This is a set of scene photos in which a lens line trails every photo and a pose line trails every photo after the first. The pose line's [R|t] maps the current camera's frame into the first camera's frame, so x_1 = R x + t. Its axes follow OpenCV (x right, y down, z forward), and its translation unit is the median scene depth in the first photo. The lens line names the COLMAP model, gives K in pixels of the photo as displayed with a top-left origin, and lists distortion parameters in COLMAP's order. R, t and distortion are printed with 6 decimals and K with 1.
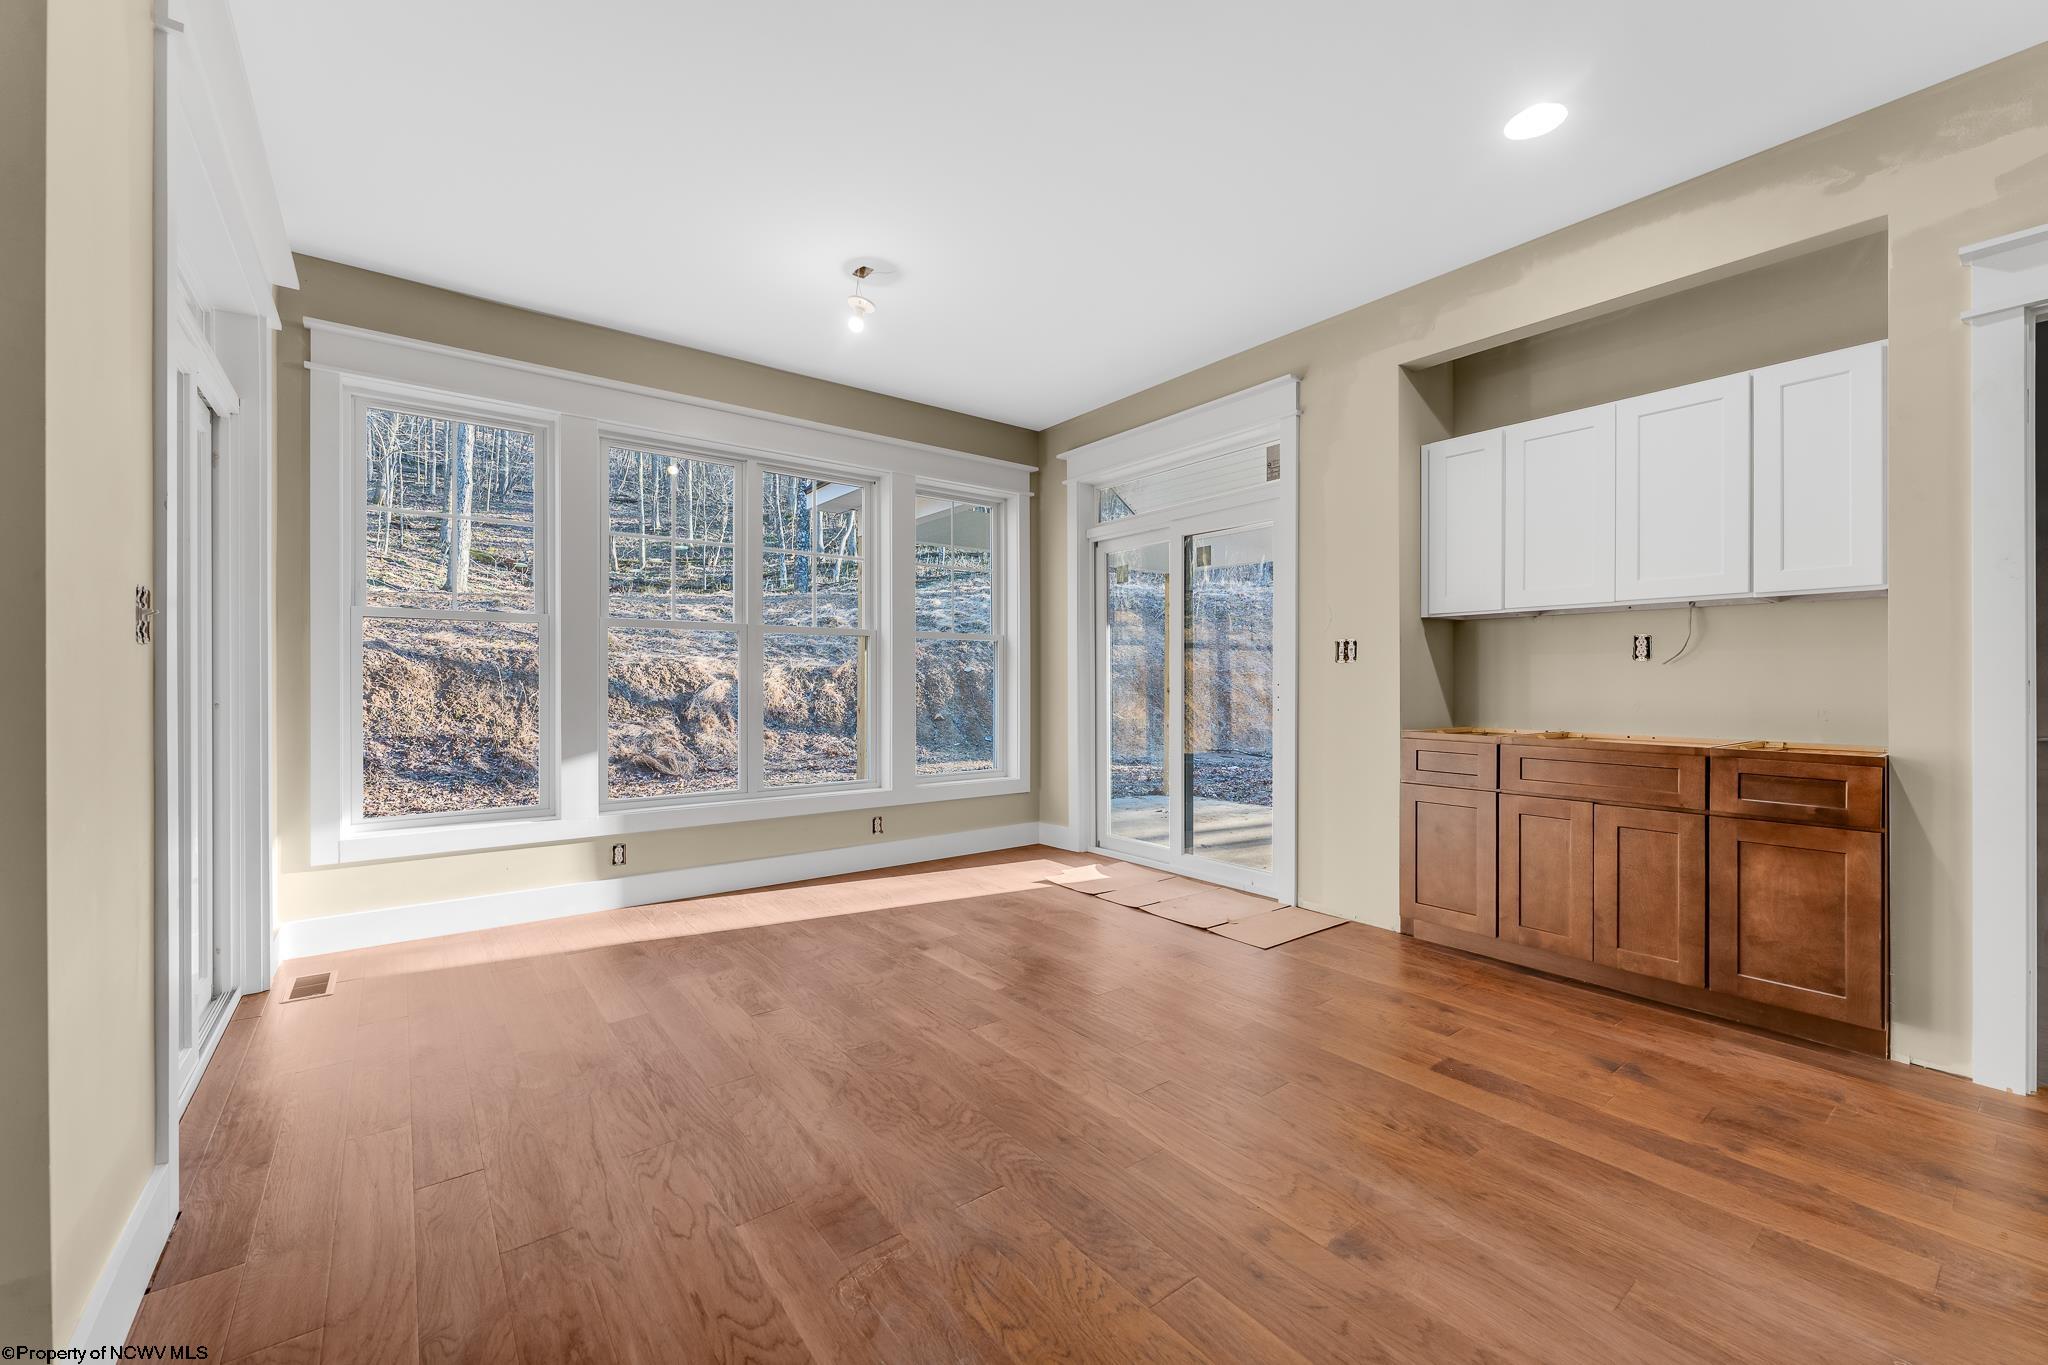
lens RADIAL K [[813.9, 0, 1012.3], [0, 813.9, 682.3], [0, 0, 1]] dist [-0.000496, -0.000185]
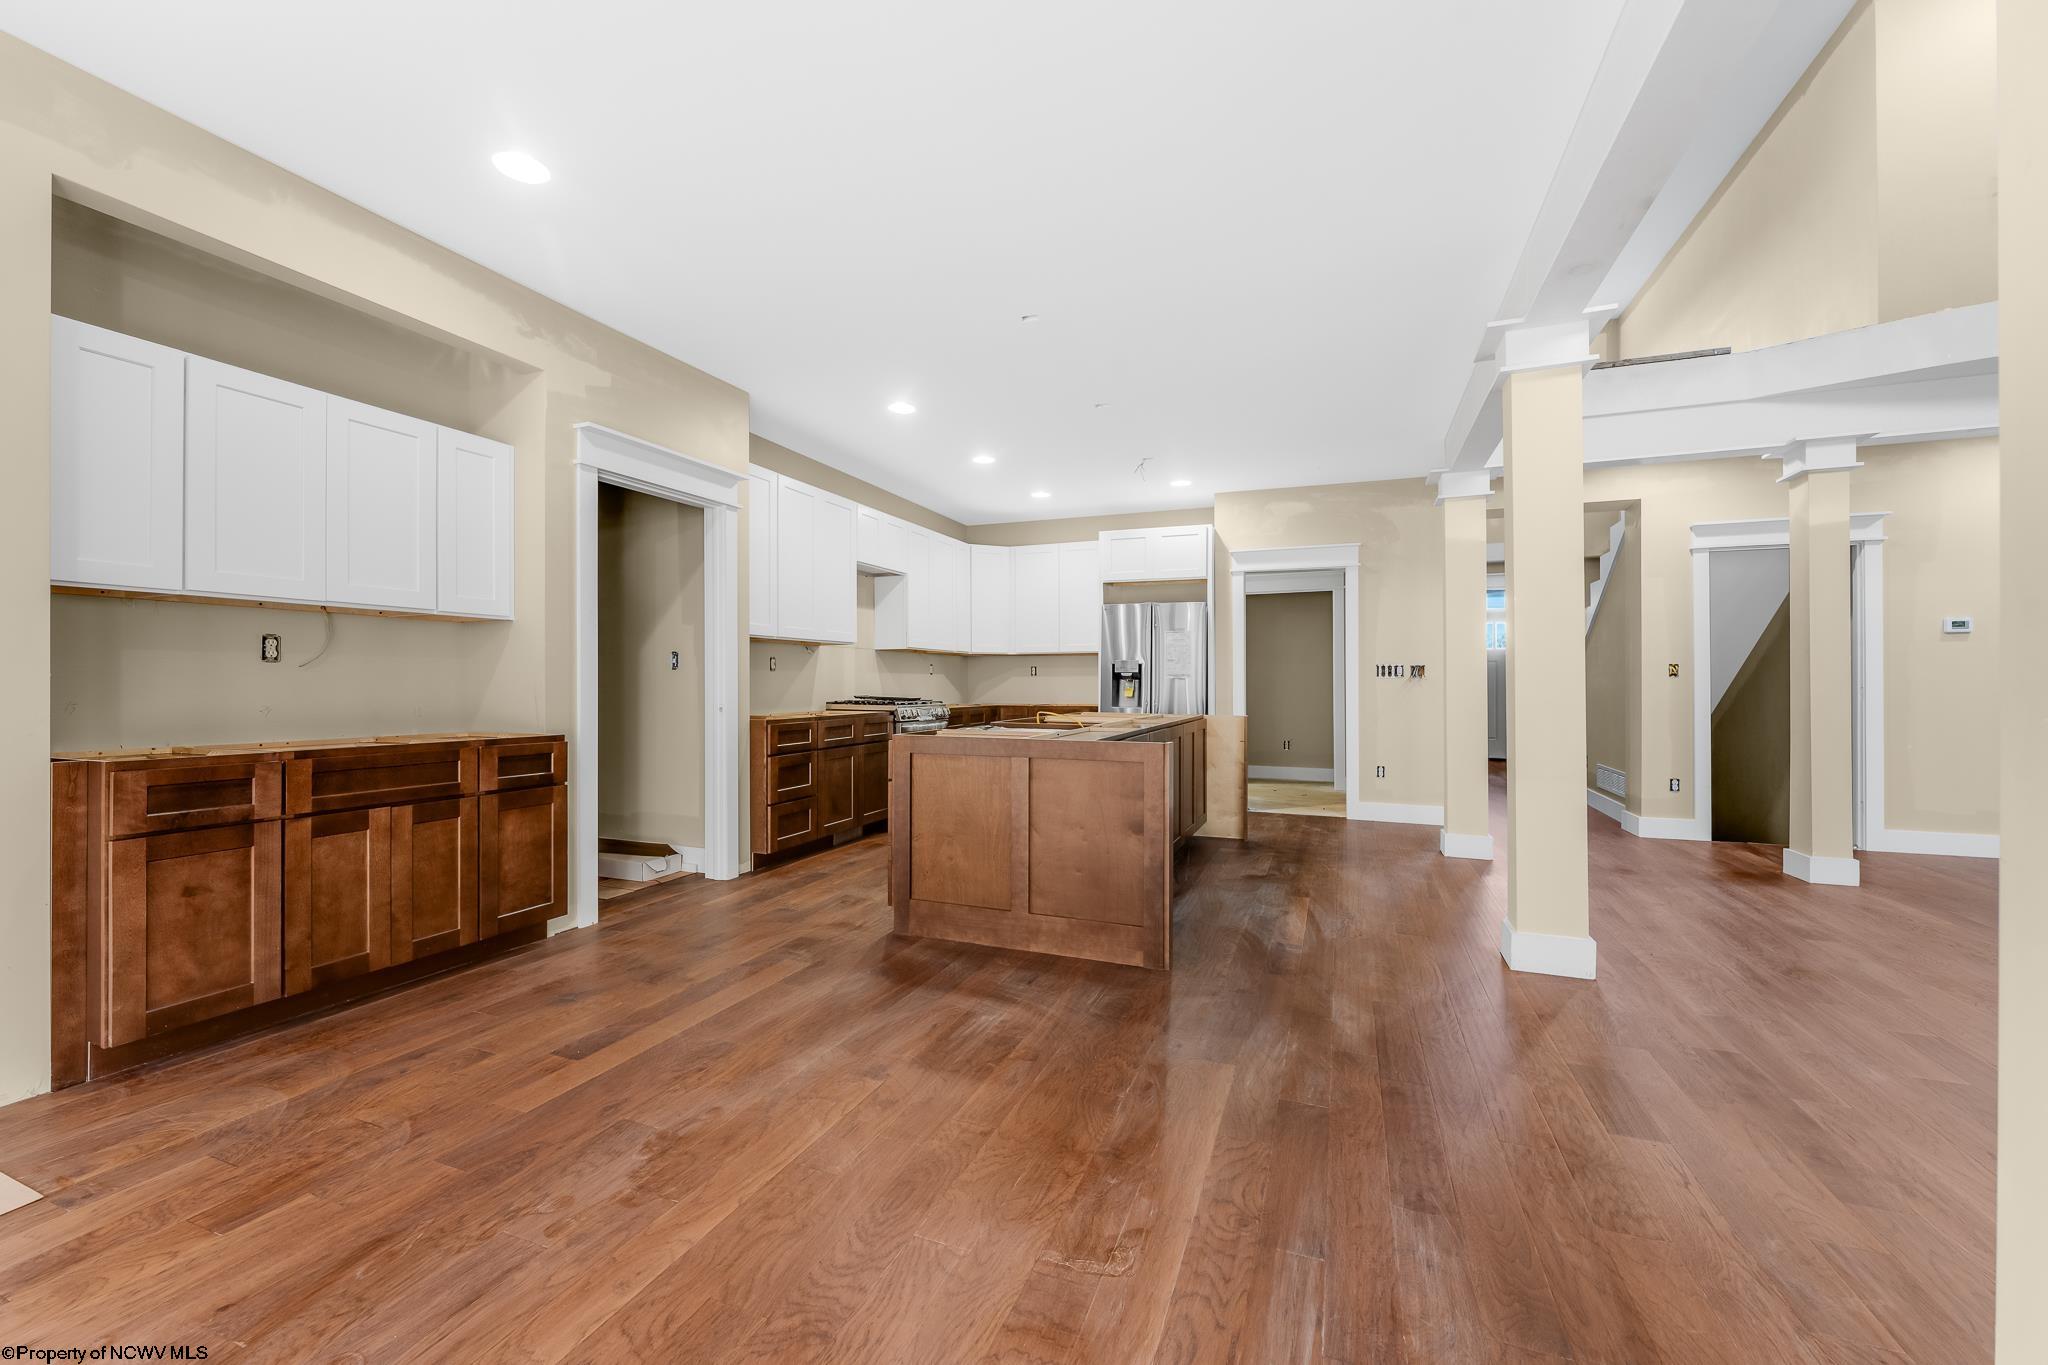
lens RADIAL K [[813.9, 0, 1018.3], [0, 813.9, 676.0], [0, 0, 1]] dist [-0.000496, -0.000185]
pose [[-0.517179, 0.006258, 0.855854, -0.653283], [0.000561, 0.999976, -0.006973, -0.004955], [-0.855877, -0.003126, -0.517170, 1.041372]]
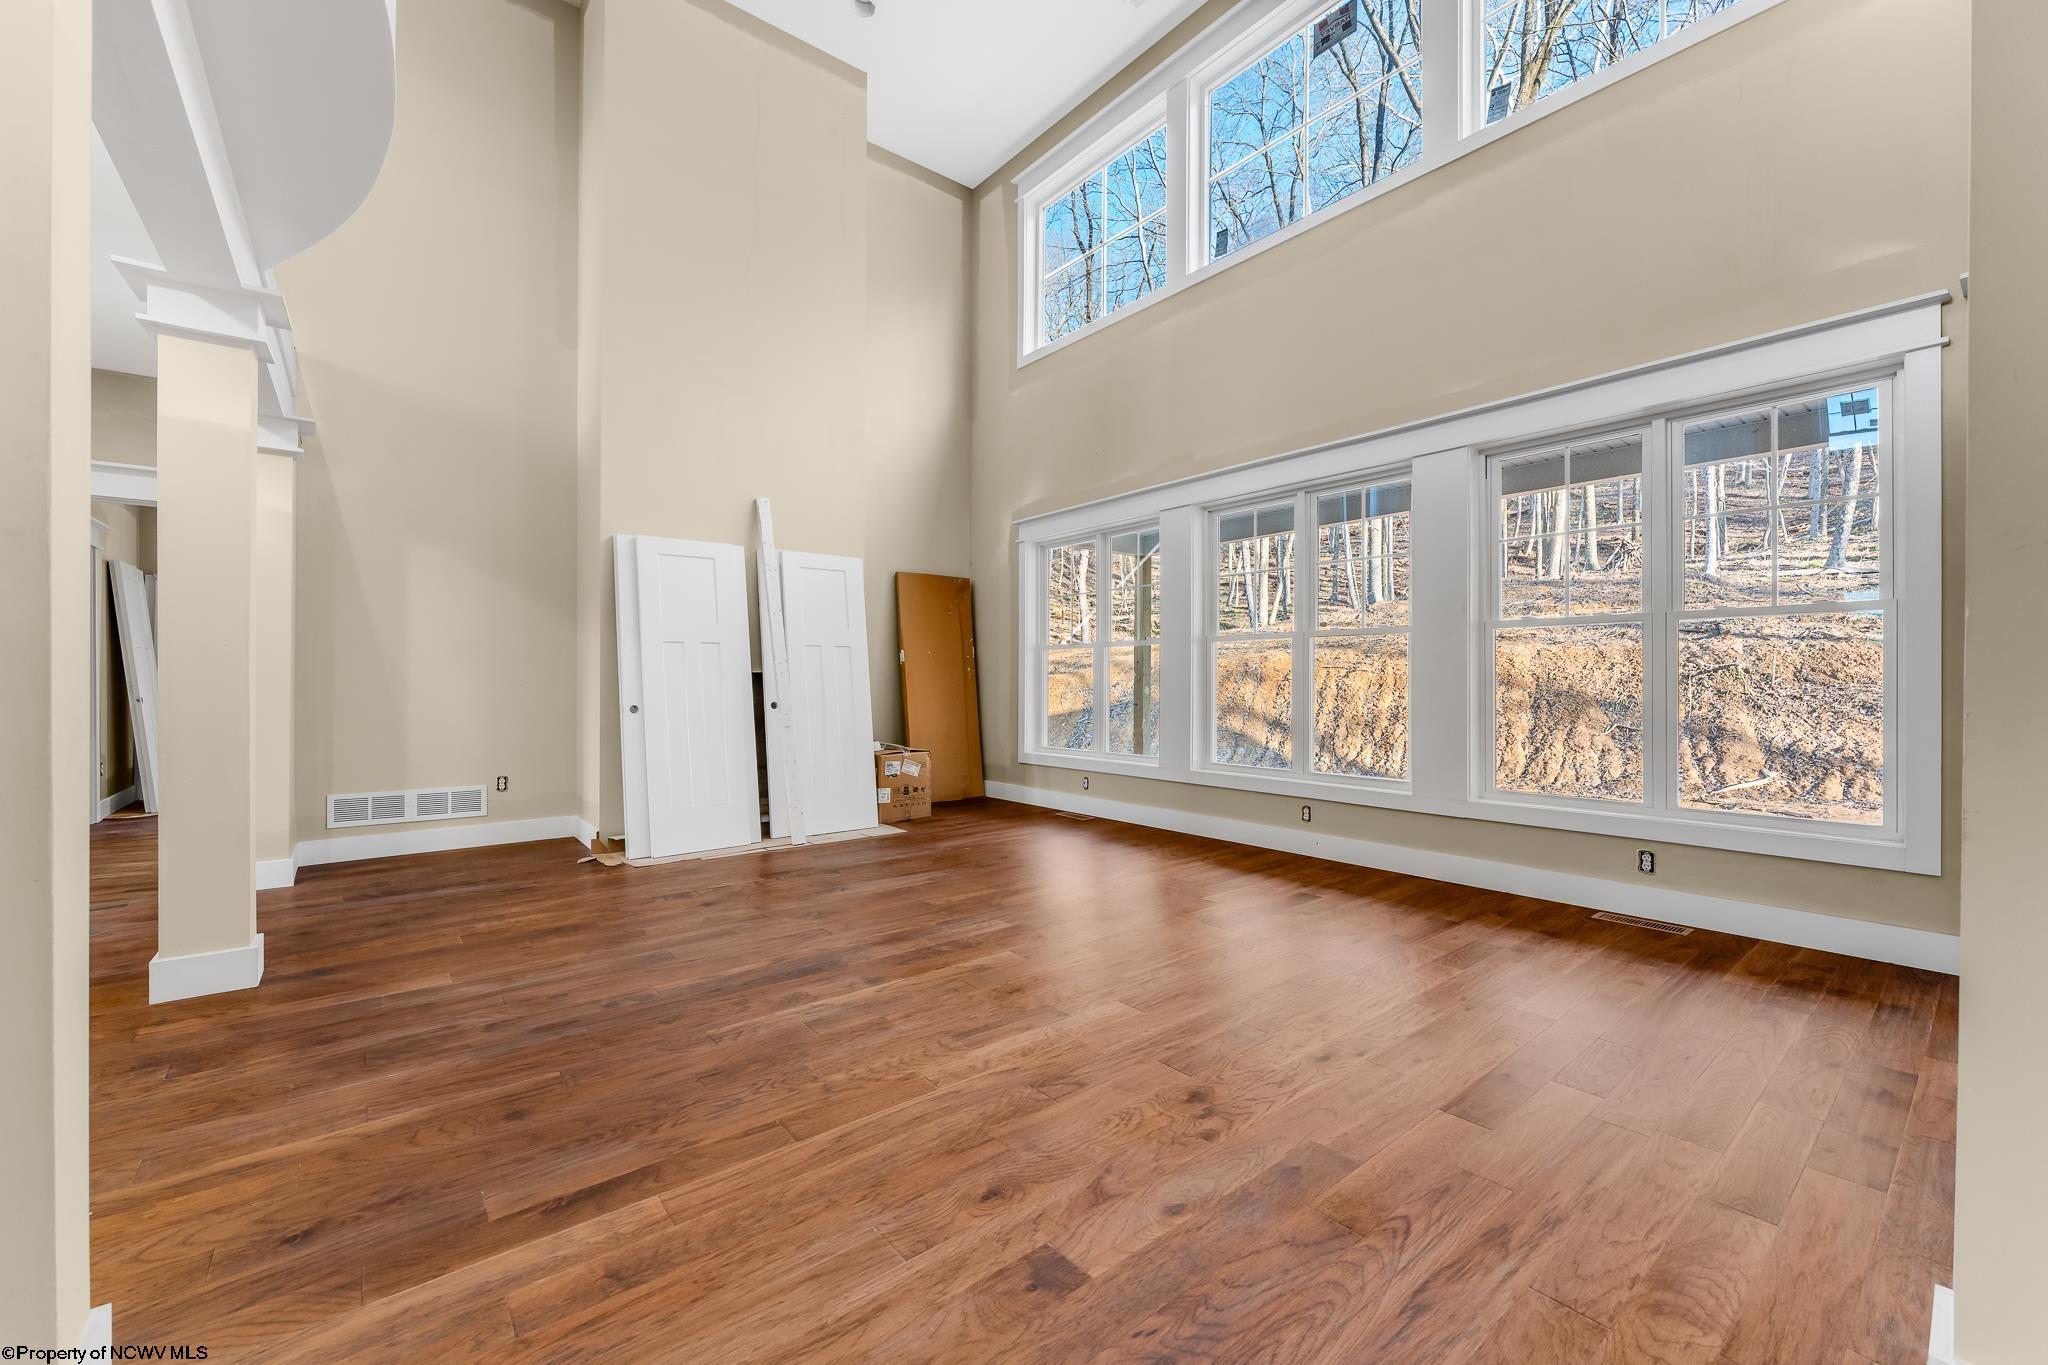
lens RADIAL K [[813.9, 0, 1015.5], [0, 813.9, 682.1], [0, 0, 1]] dist [-0.000496, -0.000185]
pose [[0.025833, 0.000100, -0.999666, 0.530425], [-0.001445, 0.999999, 0.000063, 0.005699], [0.999665, 0.001442, 0.025833, -1.084014]]
